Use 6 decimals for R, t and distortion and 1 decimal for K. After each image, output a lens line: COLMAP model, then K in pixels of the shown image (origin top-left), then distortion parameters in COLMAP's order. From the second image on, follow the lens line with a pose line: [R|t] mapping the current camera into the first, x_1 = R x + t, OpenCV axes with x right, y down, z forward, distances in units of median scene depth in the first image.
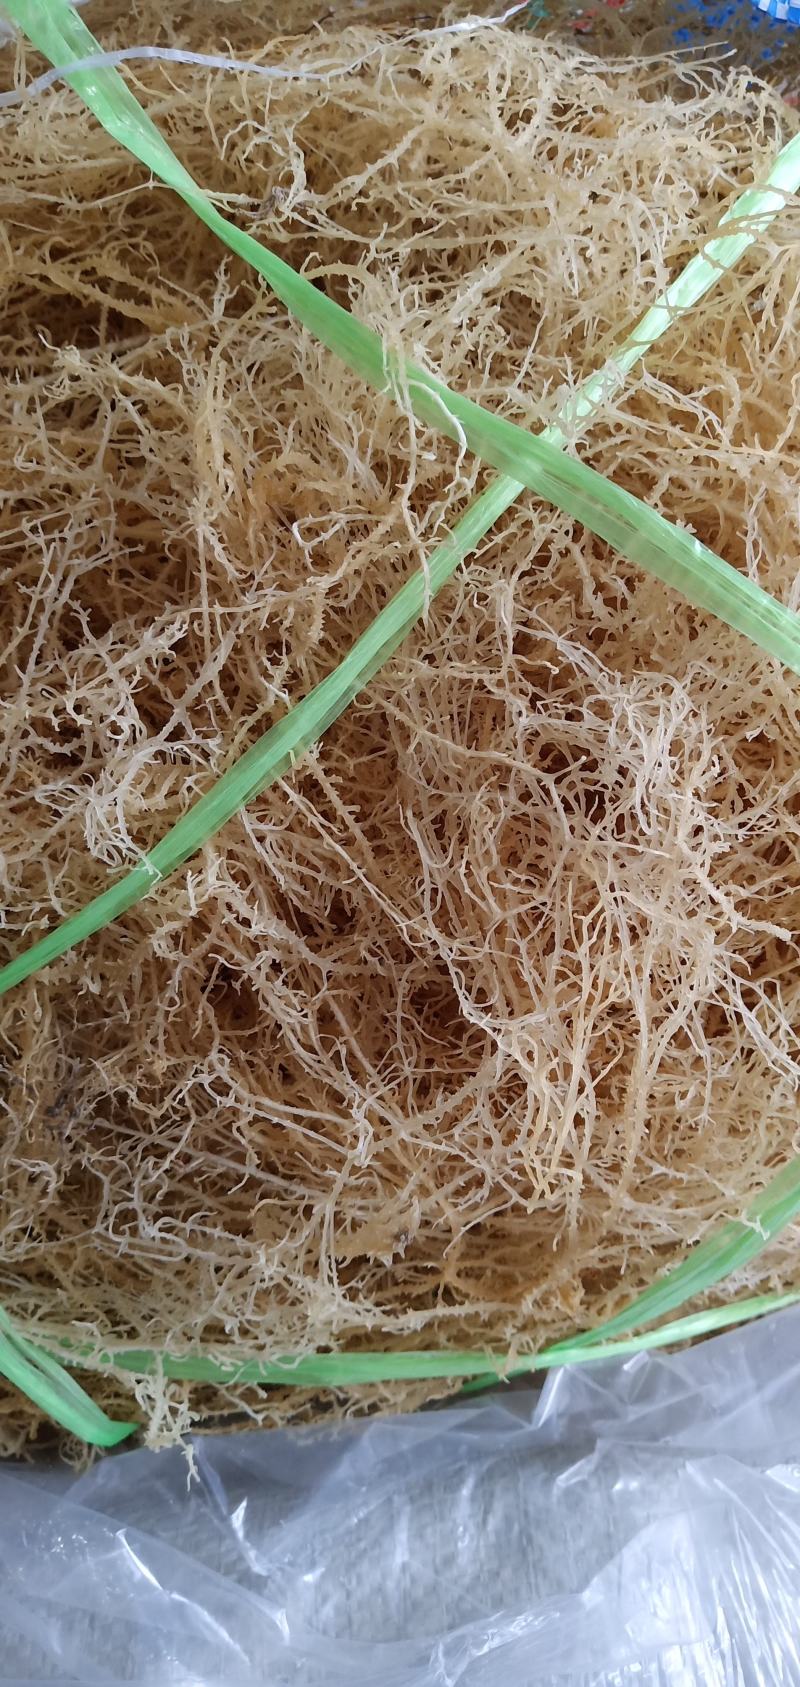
lens RADIAL K [[1466.8, 0, 400.0], [0, 1466.8, 843.5], [0, 0, 1]] dist [-0.125058, 0.134500]
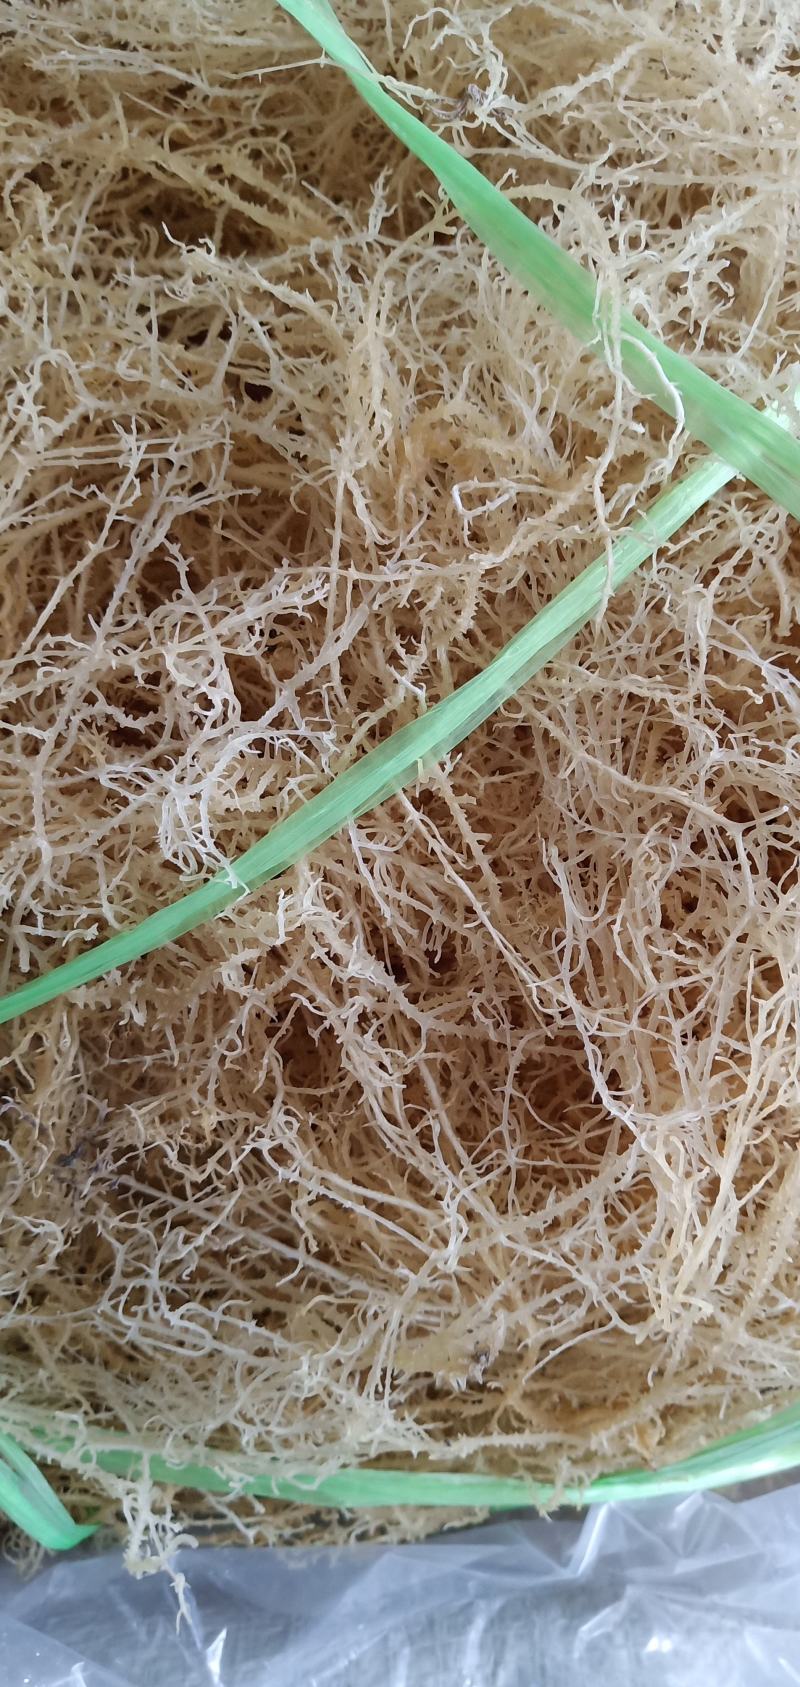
lens RADIAL K [[1466.8, 0, 400.0], [0, 1466.8, 843.5], [0, 0, 1]] dist [-0.125058, 0.134500]
pose [[0.992285, 0.113551, 0.049770, -0.117729], [-0.112758, 0.993451, -0.018468, 0.000348], [-0.051542, 0.012714, 0.998590, 0.176031]]
